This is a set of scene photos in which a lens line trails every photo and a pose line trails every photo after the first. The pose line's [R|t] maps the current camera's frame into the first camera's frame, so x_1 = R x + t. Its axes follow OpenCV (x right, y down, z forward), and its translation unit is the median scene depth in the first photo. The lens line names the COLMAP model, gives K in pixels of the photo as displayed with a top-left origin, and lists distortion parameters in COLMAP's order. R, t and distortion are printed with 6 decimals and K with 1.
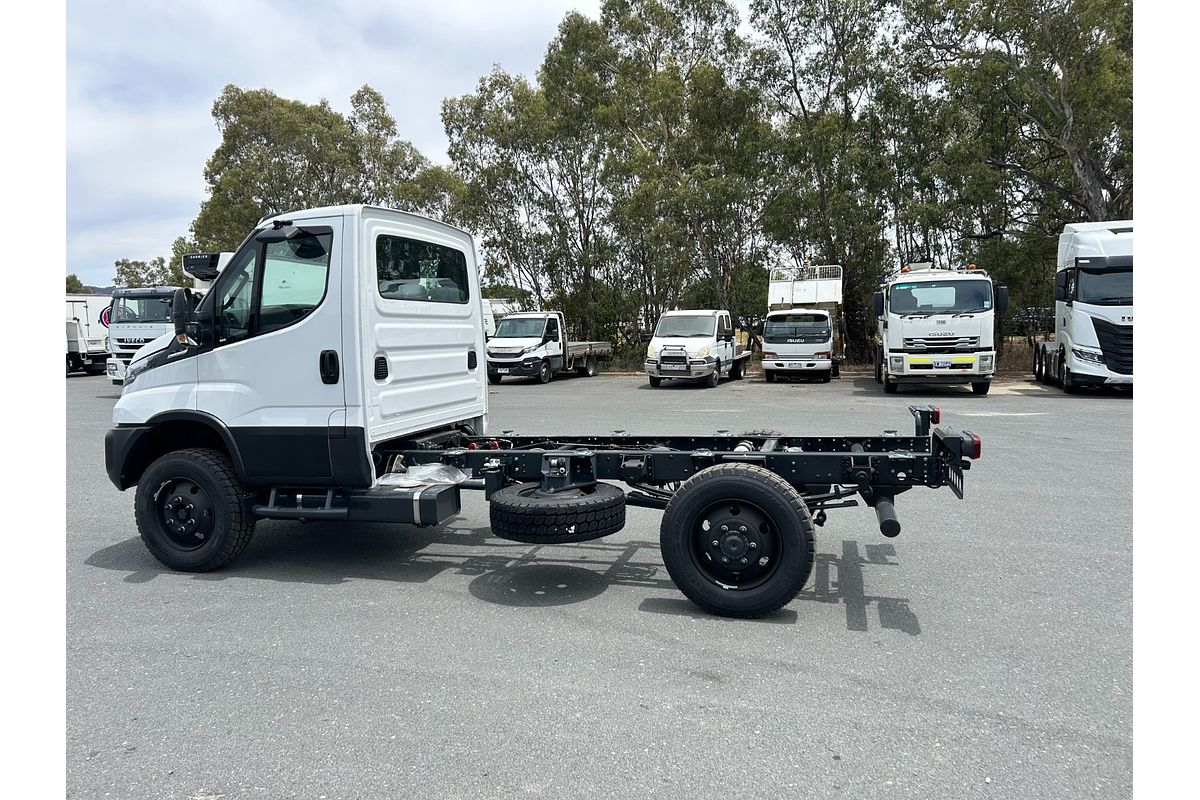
lens RADIAL K [[789.9, 0, 600.0], [0, 789.9, 400.0], [0, 0, 1]] dist [0.004102, -0.000299]
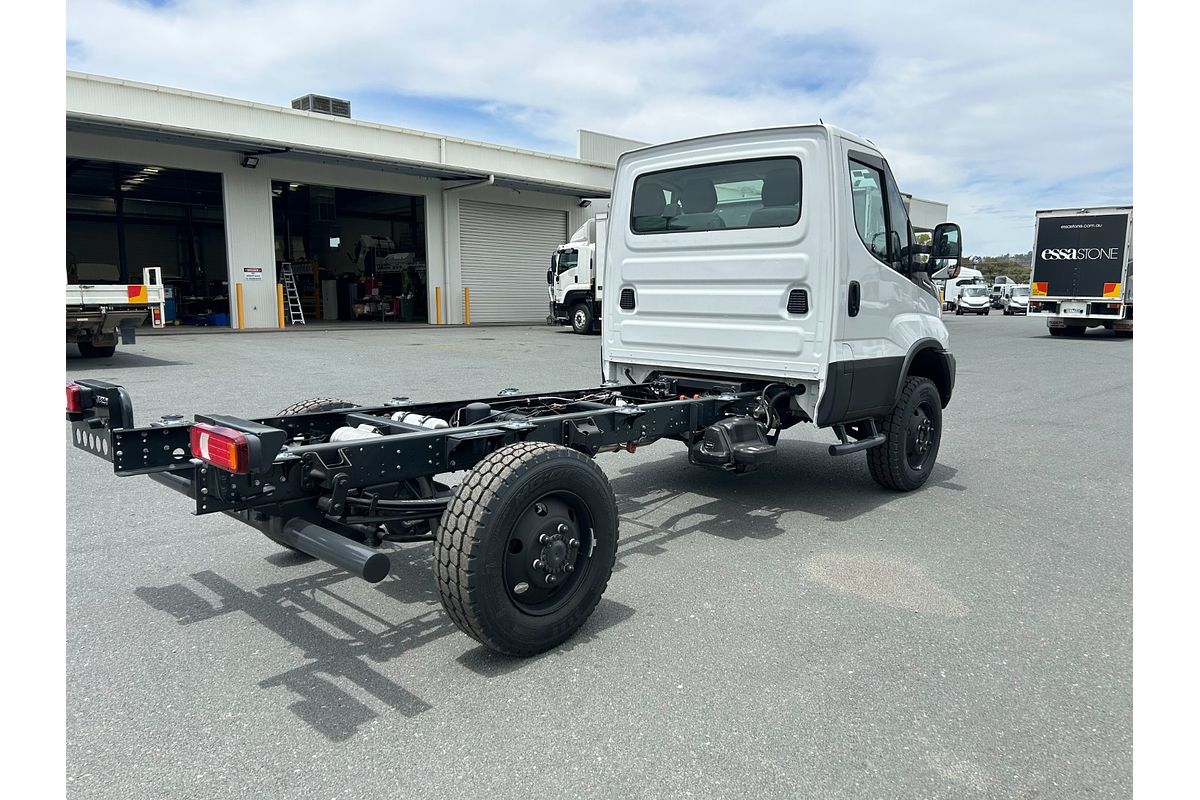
lens RADIAL K [[789.9, 0, 600.0], [0, 789.9, 400.0], [0, 0, 1]] dist [0.004102, -0.000299]
pose [[-0.486521, 0.137214, -0.862826, 0.733153], [-0.068129, 0.978624, 0.194045, -0.115352], [0.871008, 0.153191, -0.466773, 1.513397]]
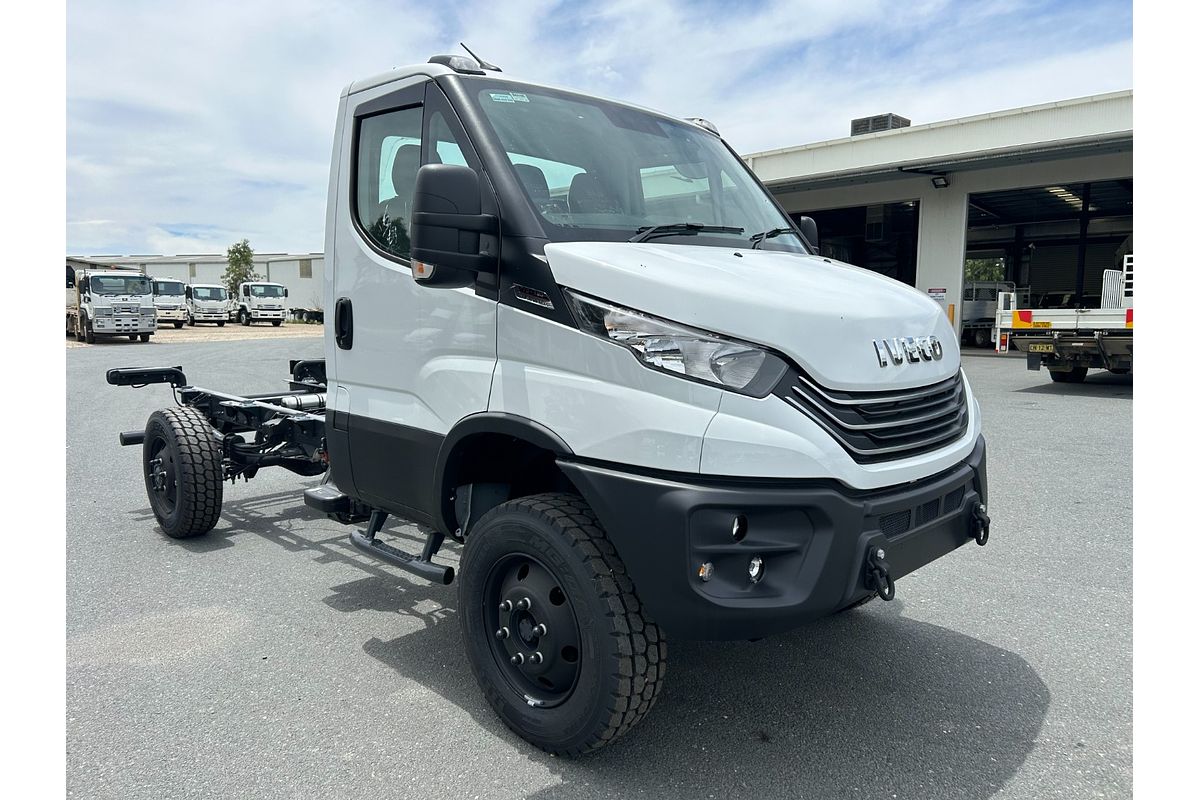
lens RADIAL K [[789.9, 0, 600.0], [0, 789.9, 400.0], [0, 0, 1]] dist [0.004102, -0.000299]
pose [[-0.866167, -0.023669, 0.499195, -0.730470], [0.068024, 0.983997, 0.164687, -0.103567], [-0.495104, 0.176603, -0.850696, 1.774081]]
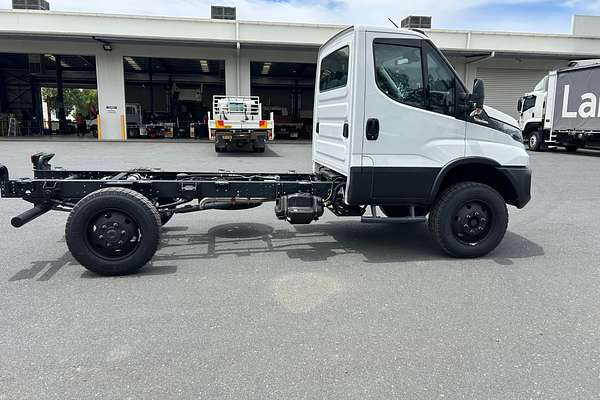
lens RADIAL K [[442.5, 0, 298.1], [0, 442.5, 190.4], [0, 0, 1]] dist [0.012390, 0.000991]
pose [[-0.911517, 0.079773, -0.403451, 0.258896], [-0.020141, 0.971171, 0.237531, -0.157835], [0.410769, 0.224639, -0.883632, 2.049828]]
